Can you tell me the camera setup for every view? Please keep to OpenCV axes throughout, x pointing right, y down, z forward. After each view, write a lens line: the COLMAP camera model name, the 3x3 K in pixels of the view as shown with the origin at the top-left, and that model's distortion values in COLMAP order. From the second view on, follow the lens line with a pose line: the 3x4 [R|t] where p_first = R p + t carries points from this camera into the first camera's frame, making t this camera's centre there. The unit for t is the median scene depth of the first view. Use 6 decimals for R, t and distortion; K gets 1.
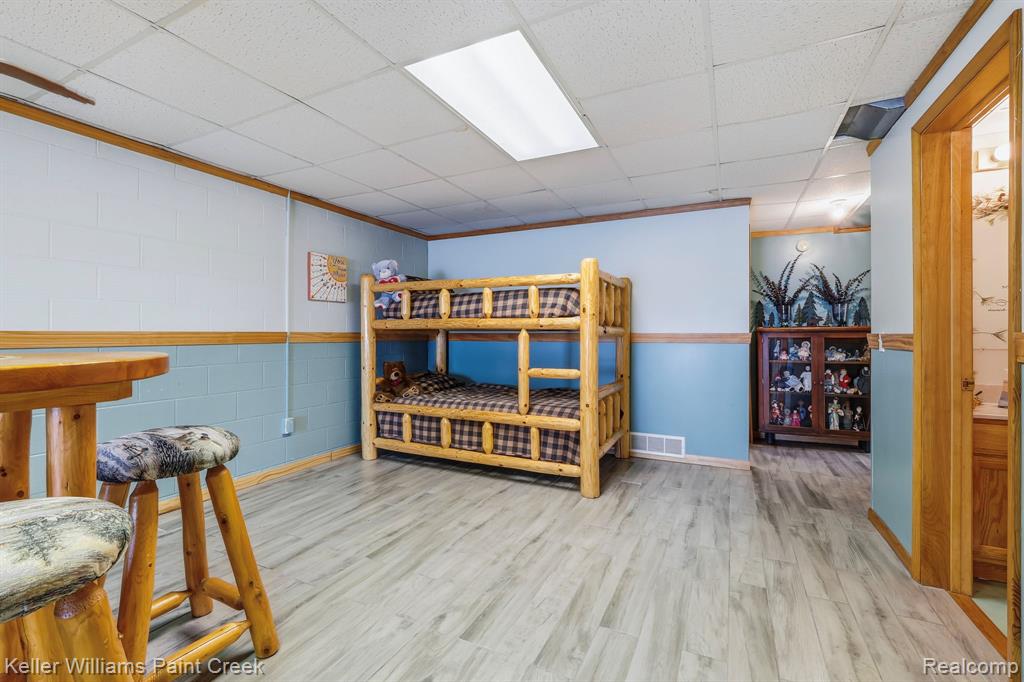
lens RADIAL K [[438.0, 0, 502.9], [0, 438.0, 334.1], [0, 0, 1]] dist [-0.004365, -0.000583]
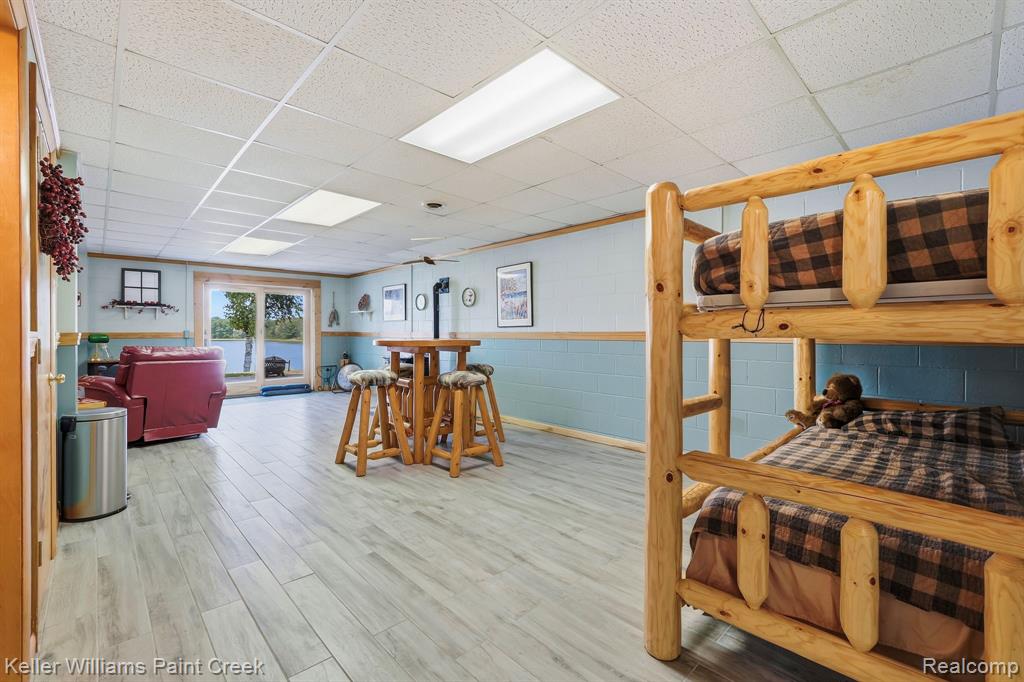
lens RADIAL K [[438.0, 0, 504.2], [0, 438.0, 336.0], [0, 0, 1]] dist [-0.004365, -0.000583]
pose [[-0.321648, 0.013193, -0.946767, 0.986534], [-0.004259, 0.999873, 0.015380, -0.004357], [0.946850, 0.008979, -0.321551, 1.321720]]
